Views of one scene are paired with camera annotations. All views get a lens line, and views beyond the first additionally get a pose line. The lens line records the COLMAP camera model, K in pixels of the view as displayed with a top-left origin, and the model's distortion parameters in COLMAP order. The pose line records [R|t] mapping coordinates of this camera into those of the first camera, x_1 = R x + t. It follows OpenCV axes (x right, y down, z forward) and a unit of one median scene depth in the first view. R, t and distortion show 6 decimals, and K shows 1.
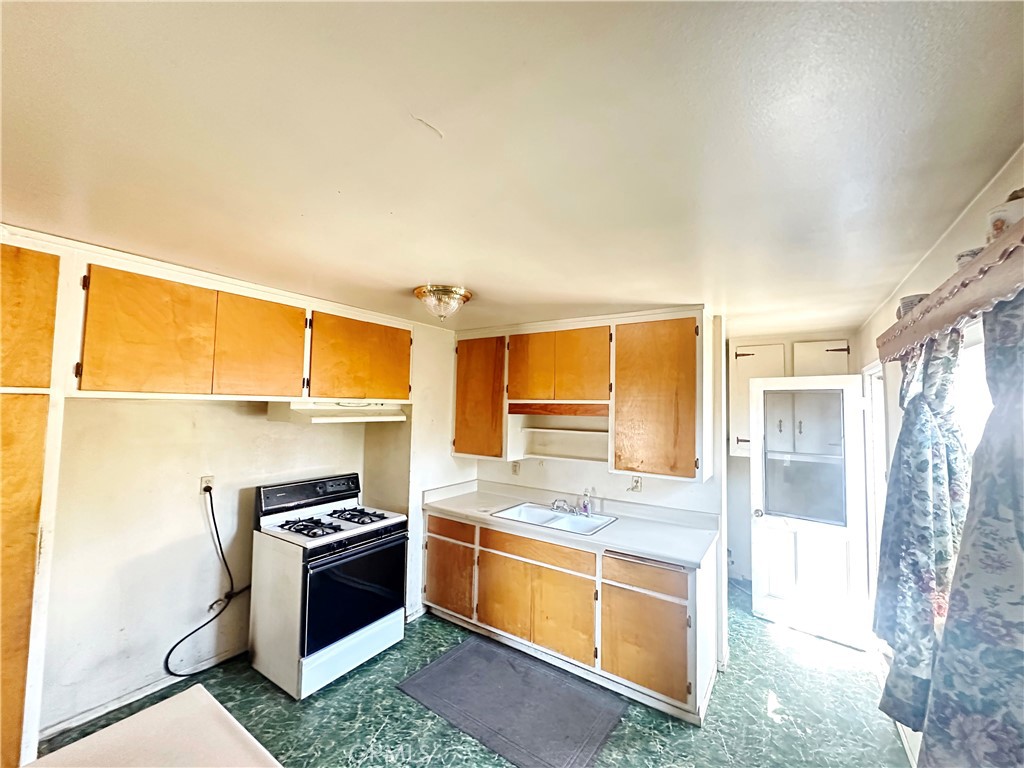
lens RADIAL K [[406.9, 0, 515.1], [0, 406.9, 384.1], [0, 0, 1]] dist [-0.001830, -0.000195]
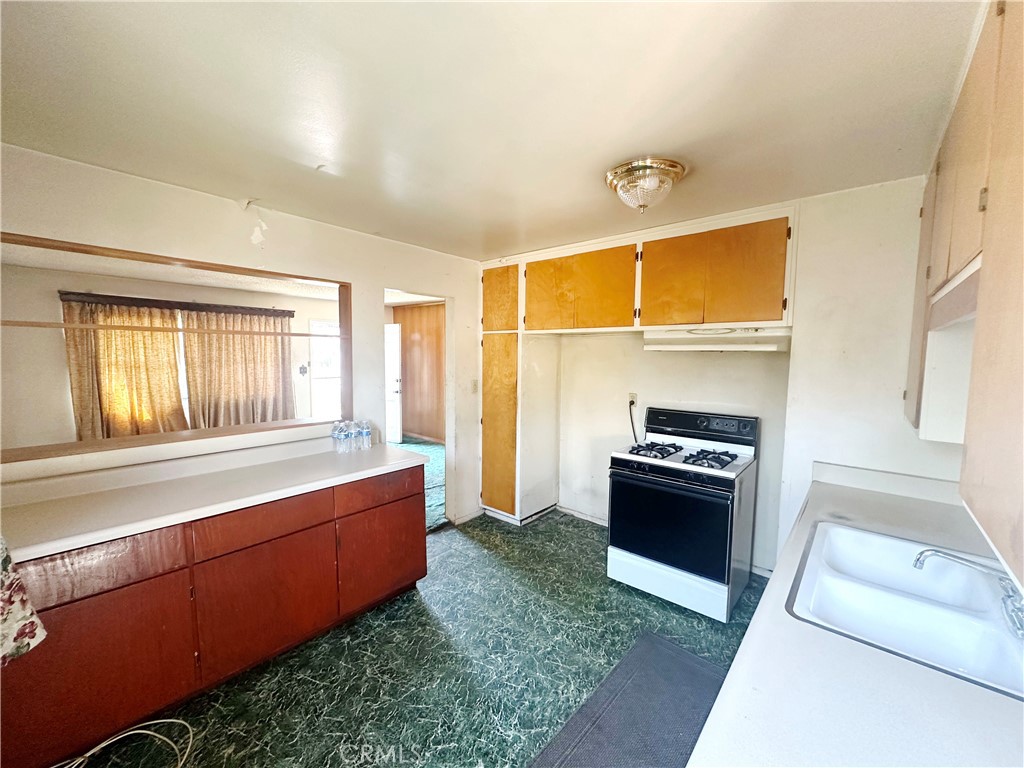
lens RADIAL K [[406.9, 0, 511.2], [0, 406.9, 384.4], [0, 0, 1]] dist [-0.001830, -0.000195]
pose [[-0.128721, 0.057745, -0.989998, 0.620023], [0.039918, 0.997796, 0.053010, 0.118102], [0.990877, -0.032695, -0.130743, 0.814146]]
